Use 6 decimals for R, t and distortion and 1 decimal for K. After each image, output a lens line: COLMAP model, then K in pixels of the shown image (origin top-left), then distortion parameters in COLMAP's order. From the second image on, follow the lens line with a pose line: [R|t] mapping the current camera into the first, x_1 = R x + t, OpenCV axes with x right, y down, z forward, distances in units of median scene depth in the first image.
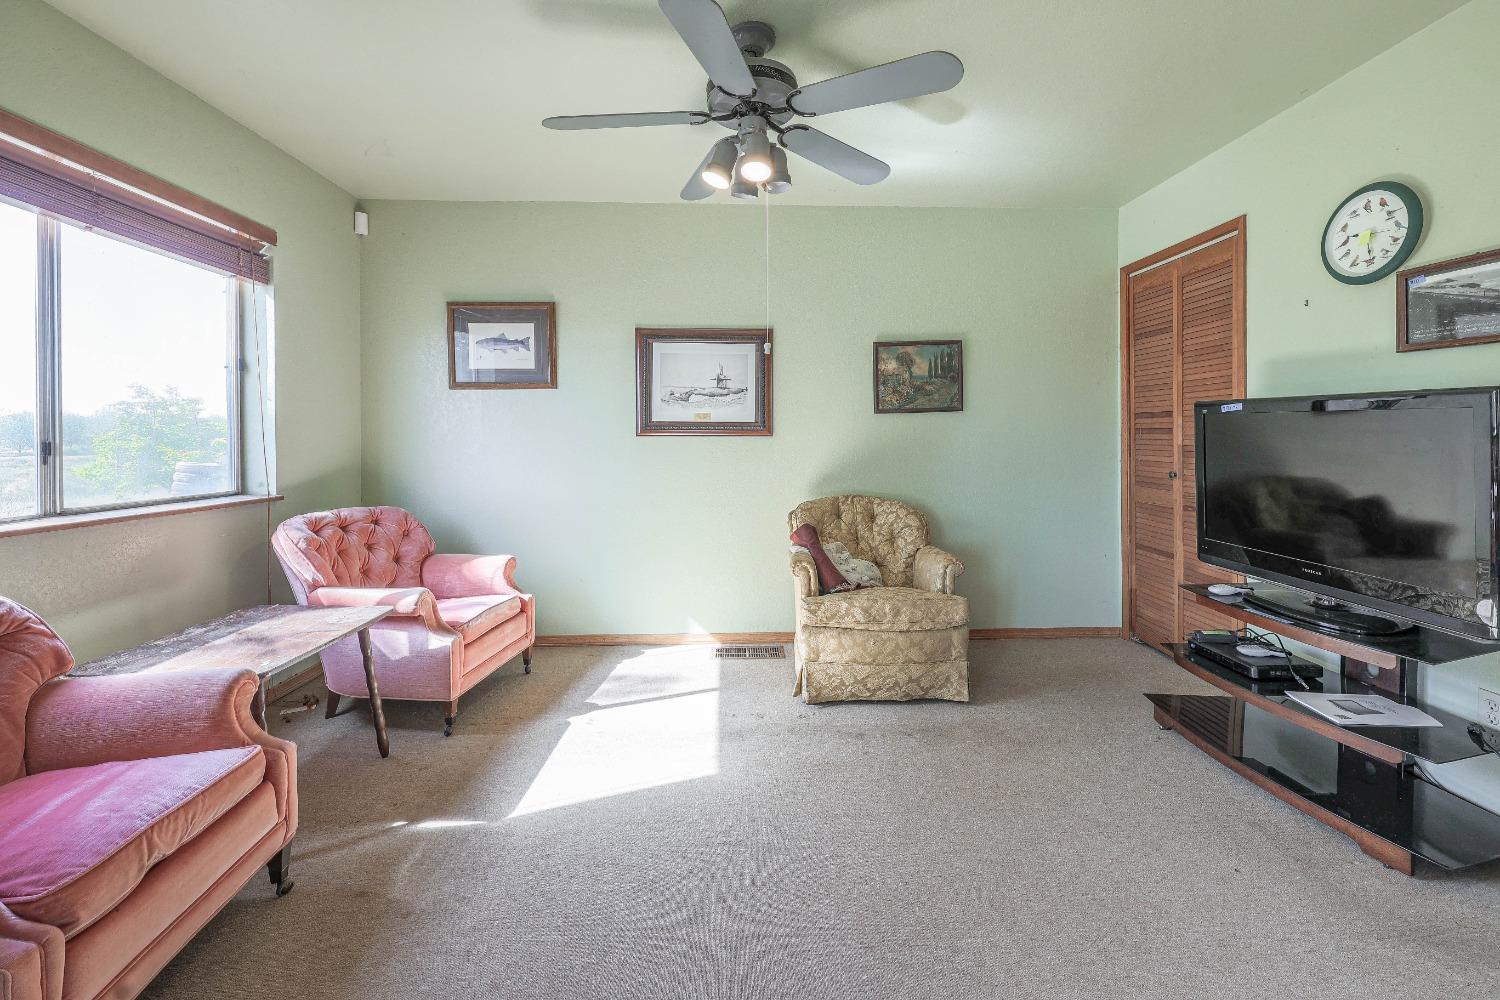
lens RADIAL K [[620.8, 0, 754.3], [0, 620.8, 439.4], [0, 0, 1]] dist [-0.001132, -0.000130]
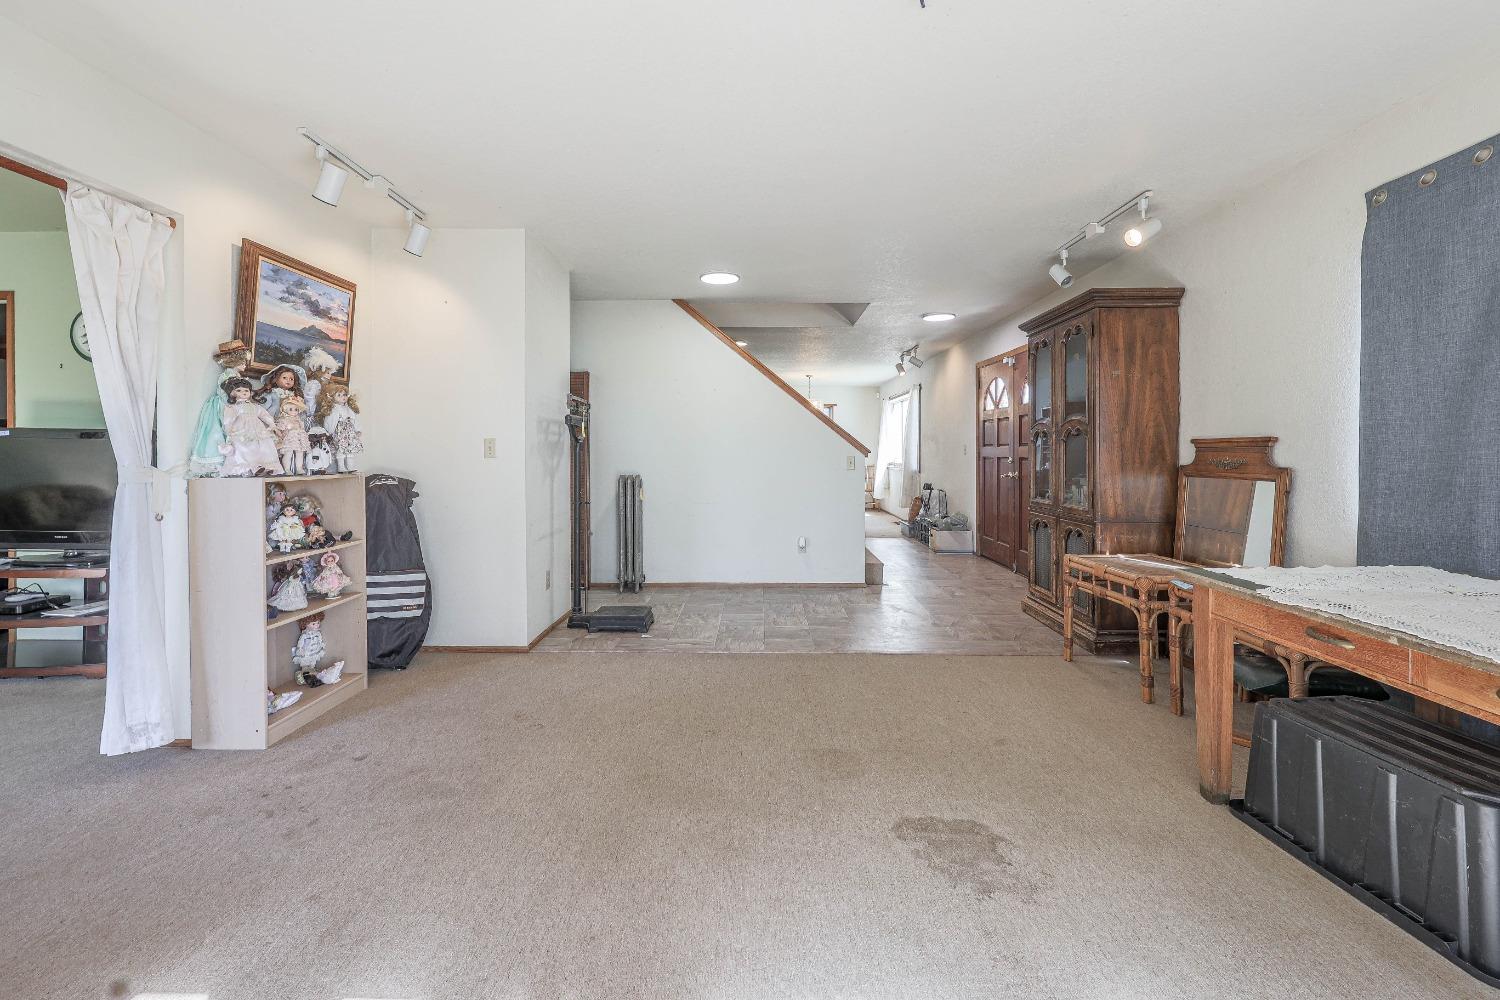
lens RADIAL K [[630.3, 0, 745.7], [0, 630.3, 455.6], [0, 0, 1]] dist [-0.001025, -0.000300]
pose [[0.062876, -0.002395, 0.998018, -0.484187], [0.009581, 0.999952, 0.001796, 0.010021], [-0.997975, 0.009449, 0.062896, -0.685620]]
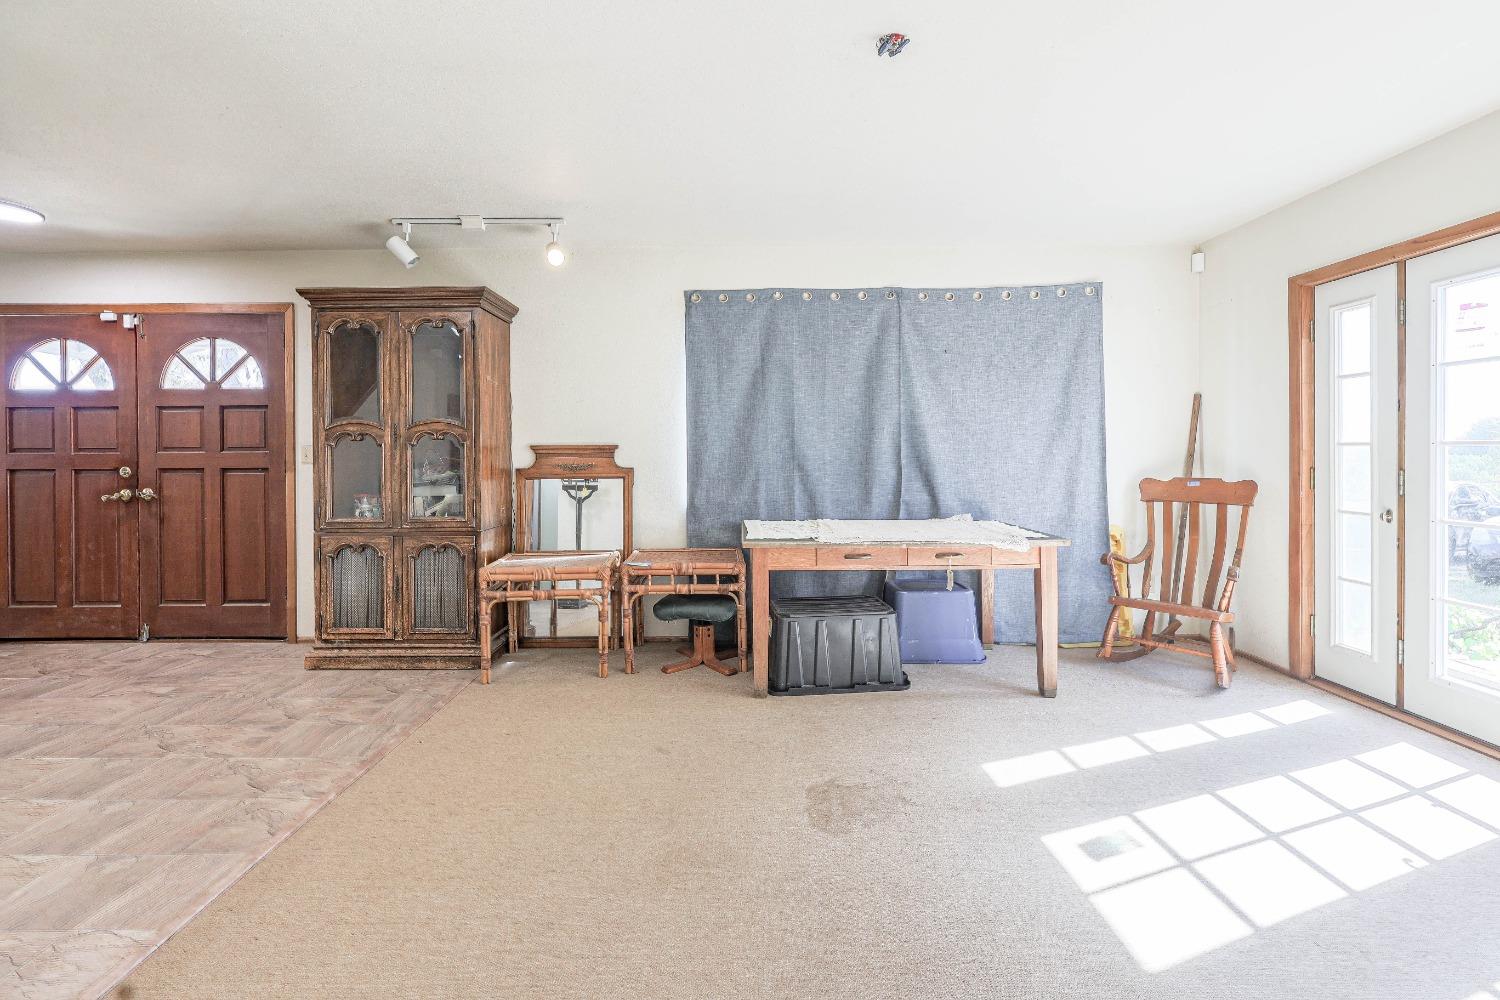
lens RADIAL K [[620.2, 0, 745.7], [0, 620.2, 457.3], [0, 0, 1]] dist [0.000407, 0.000113]
pose [[-0.999408, 0.007158, 0.033652, 0.310161], [0.007584, 0.999892, 0.012553, 0.000953], [-0.033559, 0.012801, -0.999355, -0.106745]]
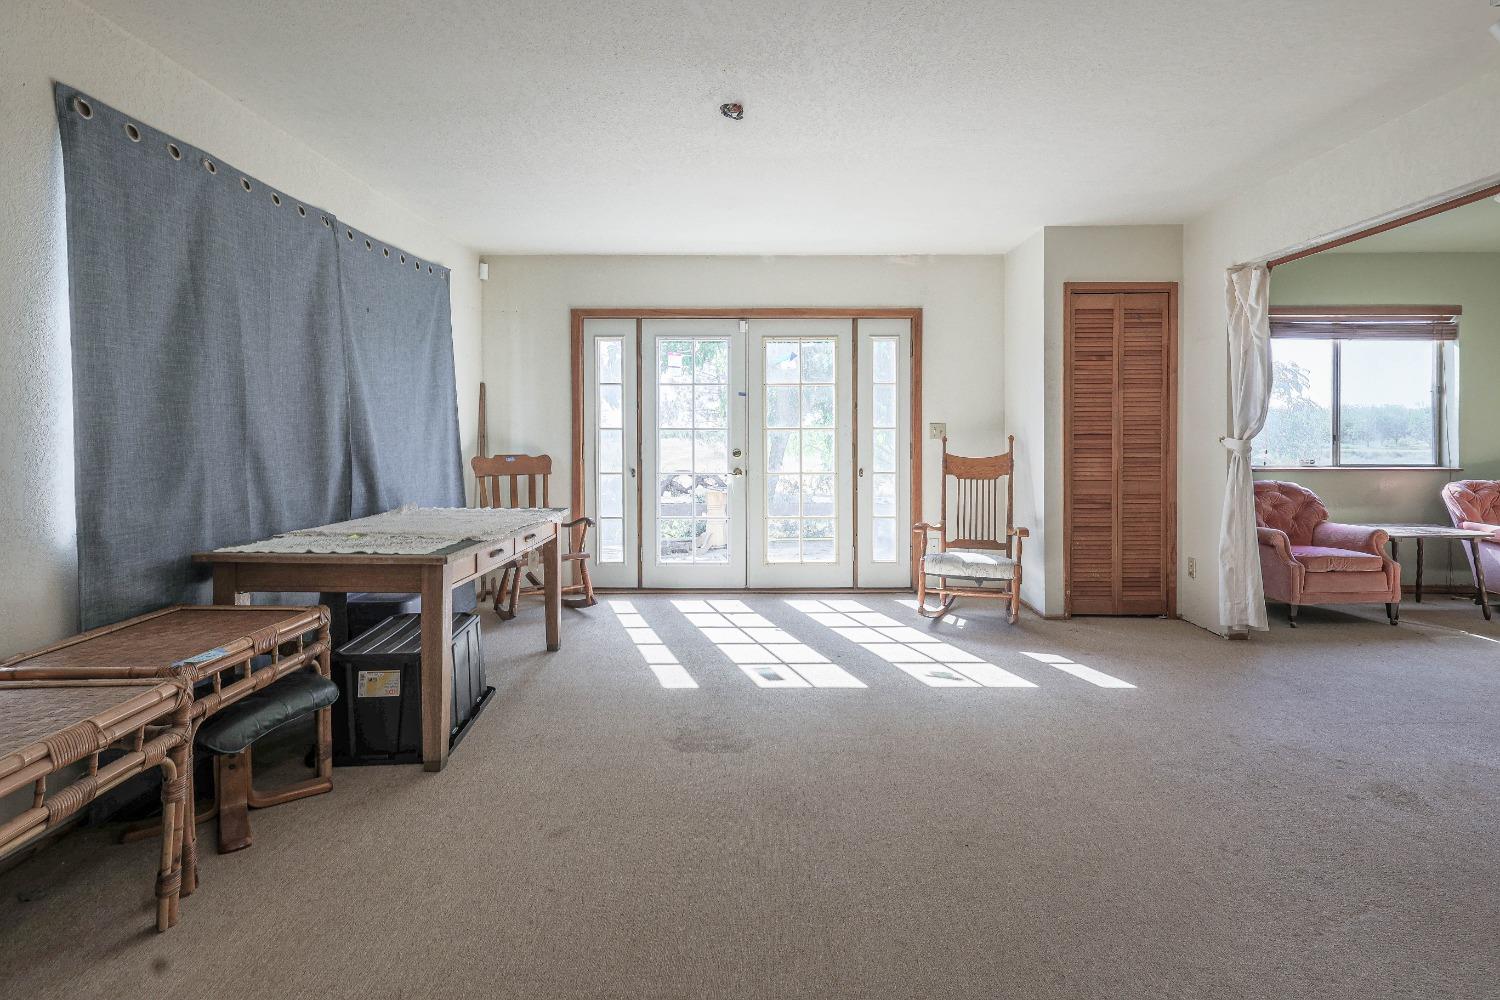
lens RADIAL K [[731.9, 0, 753.0], [0, 731.9, 433.0], [0, 0, 1]] dist [-0.001861, 0.000793]
pose [[-0.052214, 0.003168, -0.998631, 1.243457], [-0.006395, 0.999973, 0.003507, 0.002071], [0.998615, 0.006570, -0.052193, -0.751692]]
